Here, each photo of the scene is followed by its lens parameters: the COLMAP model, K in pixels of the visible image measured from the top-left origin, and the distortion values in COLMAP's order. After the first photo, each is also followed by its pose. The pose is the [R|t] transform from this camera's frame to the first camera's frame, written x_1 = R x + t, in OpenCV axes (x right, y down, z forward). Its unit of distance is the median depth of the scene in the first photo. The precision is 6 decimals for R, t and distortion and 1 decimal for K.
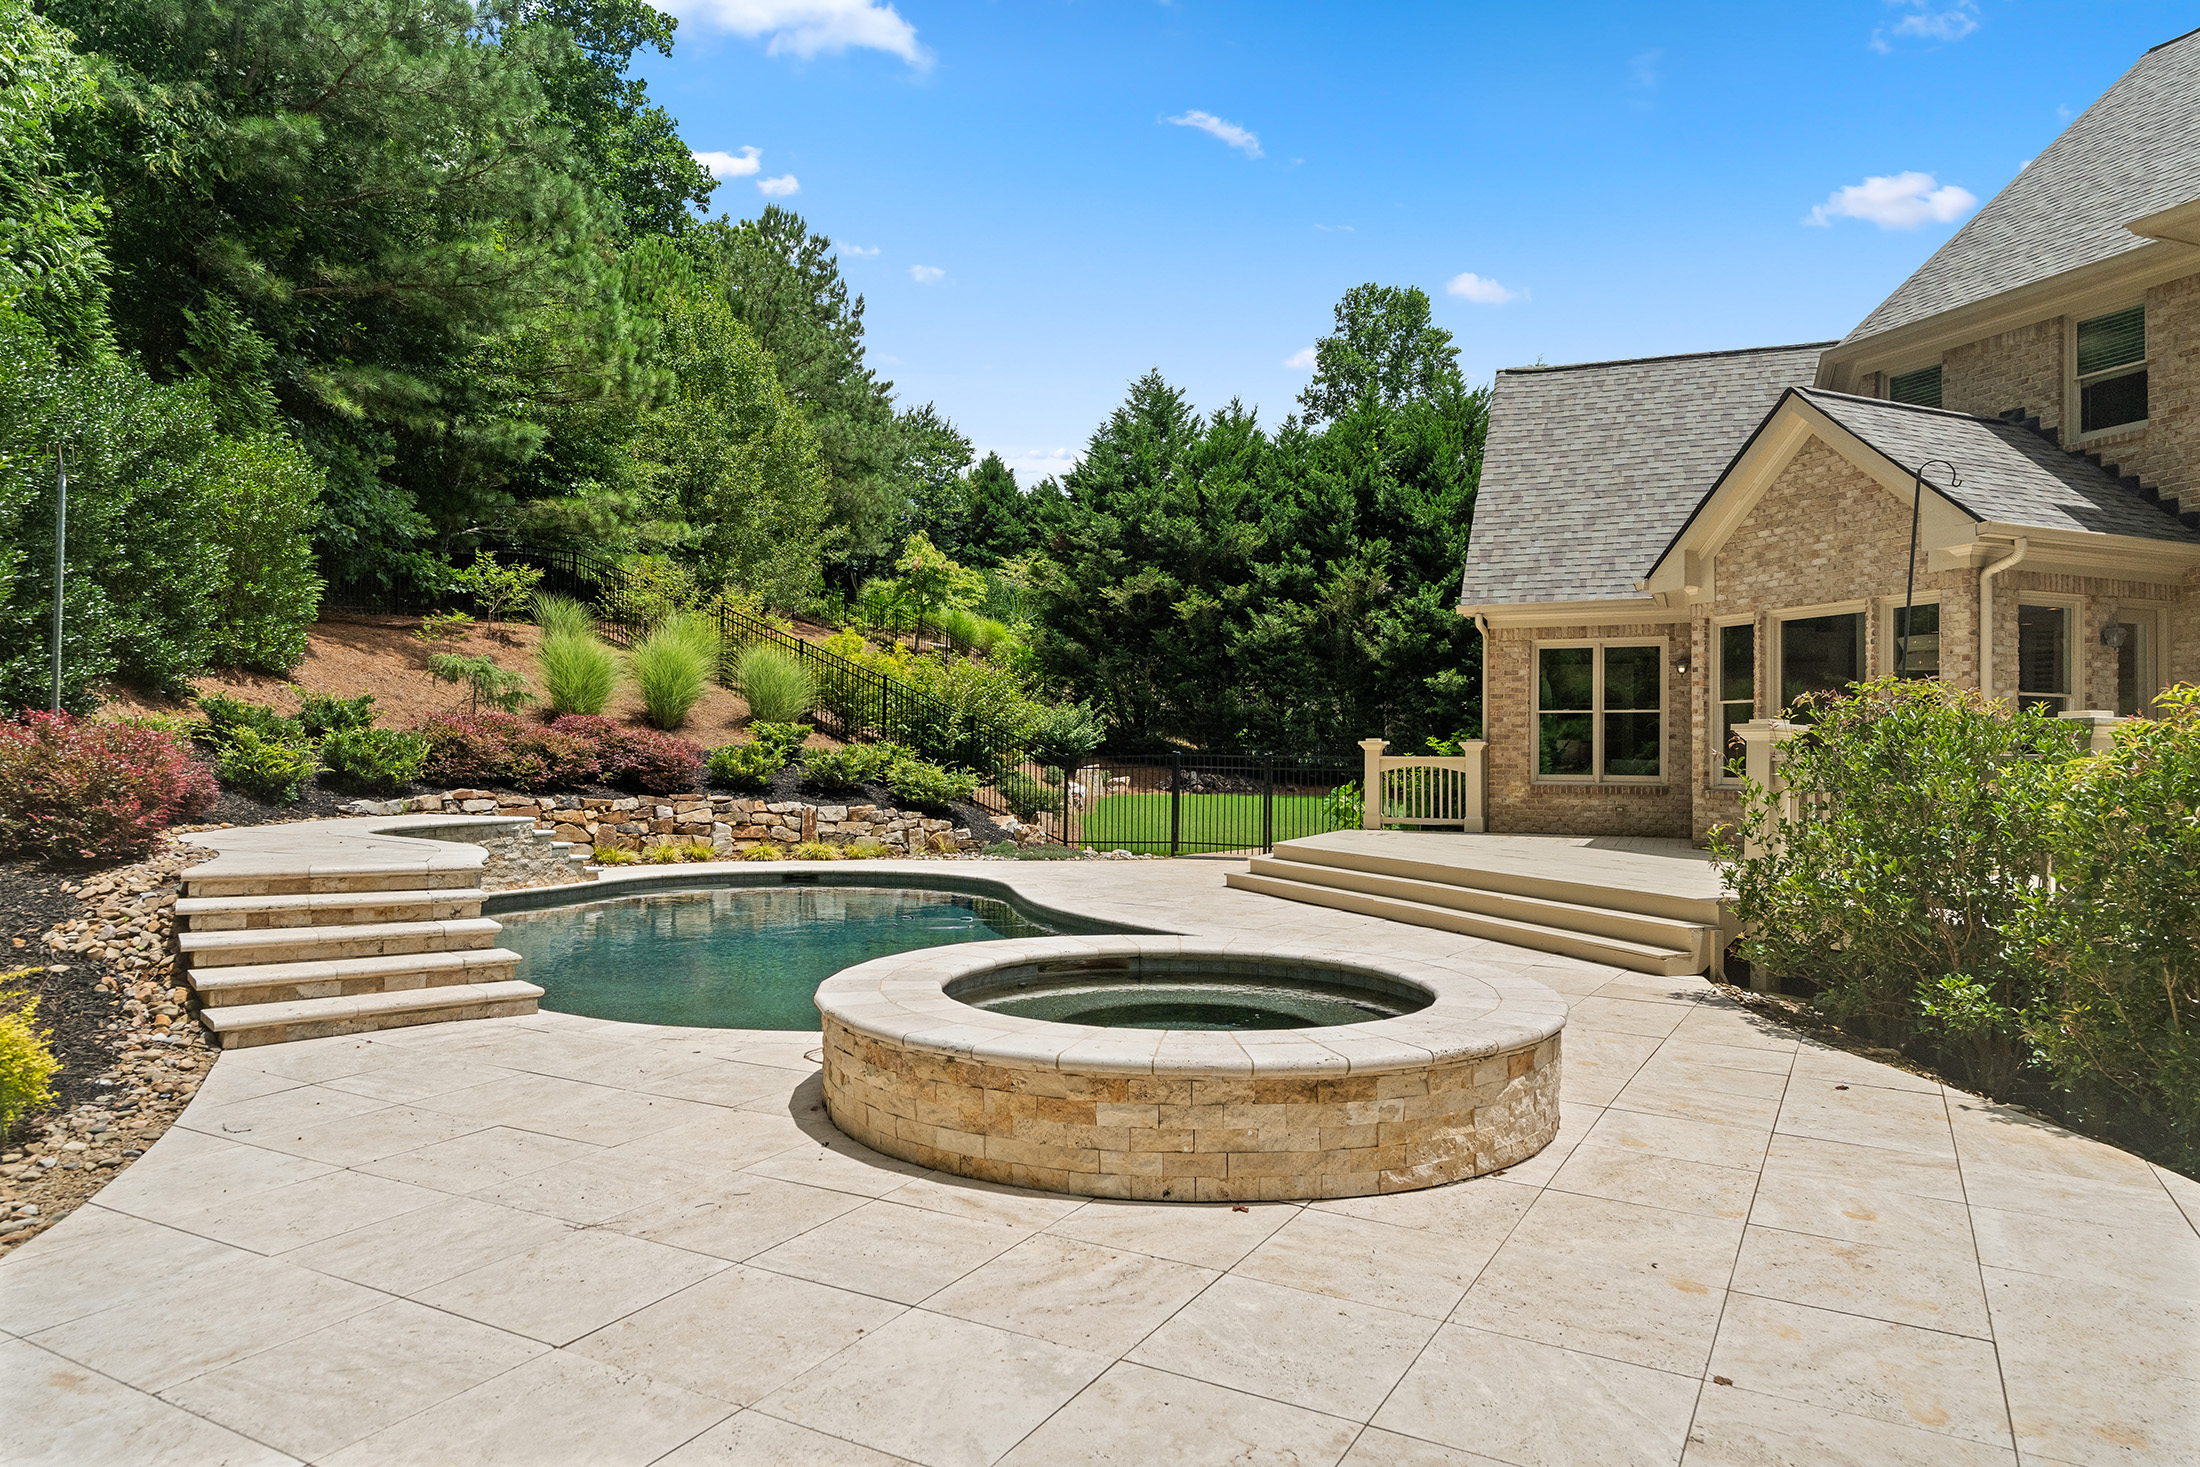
lens RADIAL K [[1381.9, 0, 1100.0], [0, 1381.9, 733.5], [0, 0, 1]] dist [-0.000865, -0.000176]
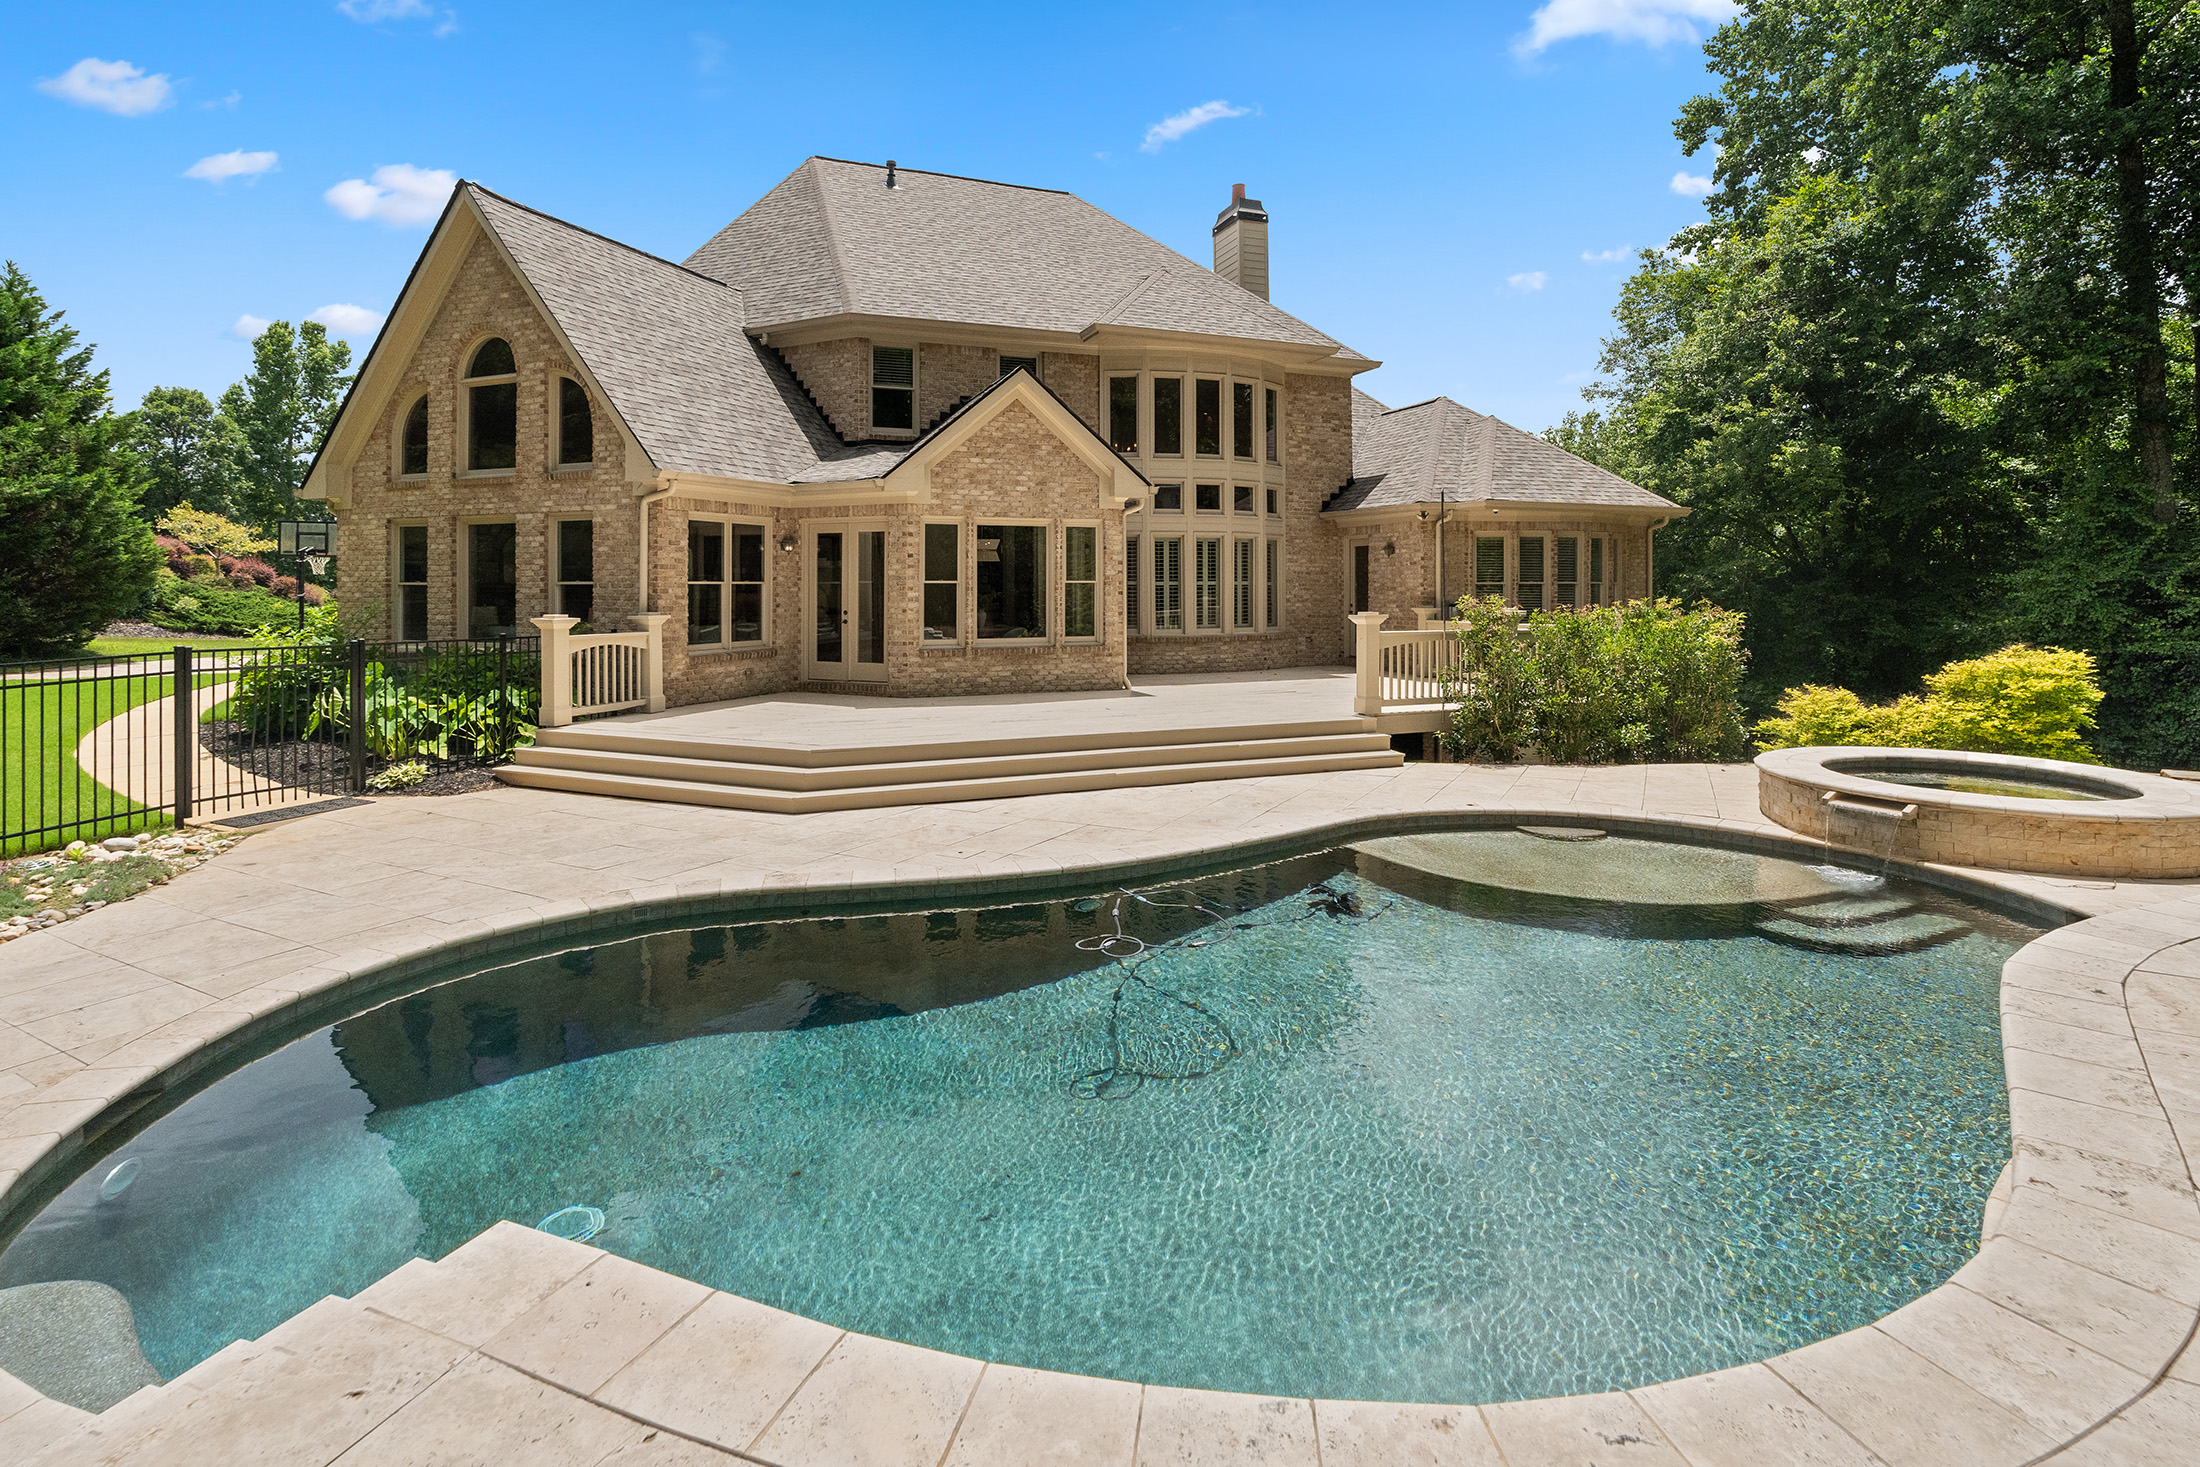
lens RADIAL K [[1026.9, 0, 1102.3], [0, 1026.9, 584.8], [0, 0, 1]] dist [-0.000133, -0.000018]
pose [[-0.019526, -0.009425, 0.999765, -0.433825], [-0.017827, 0.999800, 0.009078, -0.026628], [-0.999650, -0.017646, -0.019690, 0.720388]]
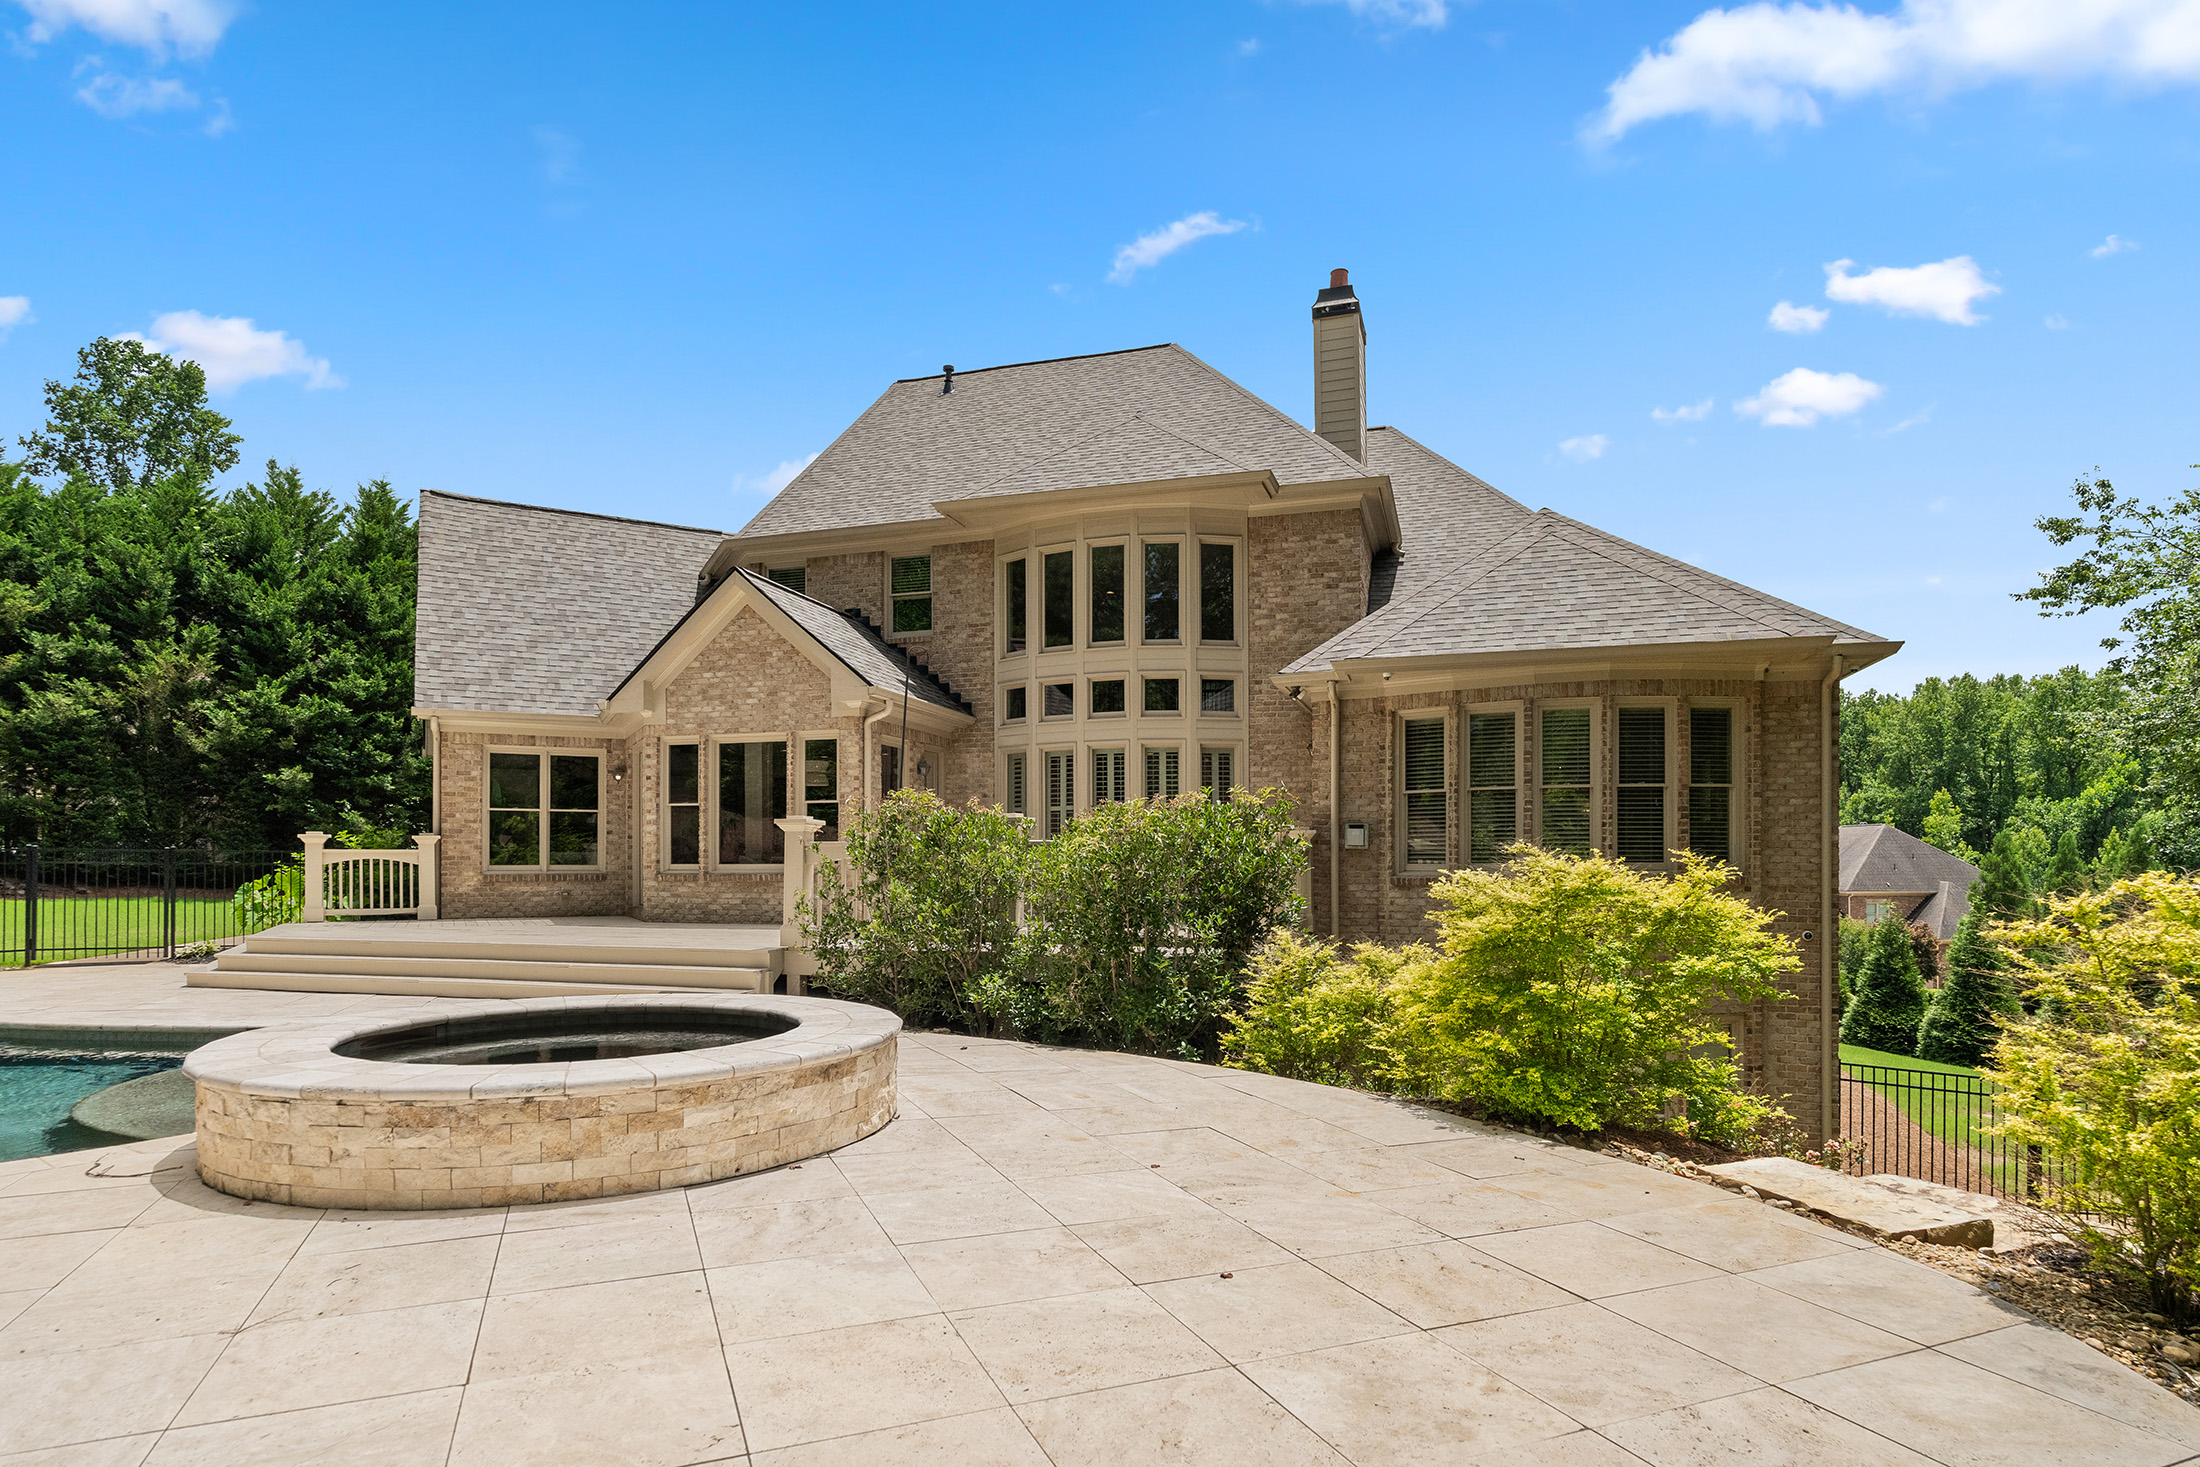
lens RADIAL K [[1195.7, 0, 1102.8], [0, 1195.7, 853.9], [0, 0, 1]] dist [0.003417, 0.000284]
pose [[0.613526, -0.003899, 0.789665, -0.143220], [-0.007247, 0.999918, 0.010568, 0.006703], [-0.789641, -0.012207, 0.613447, 0.015196]]
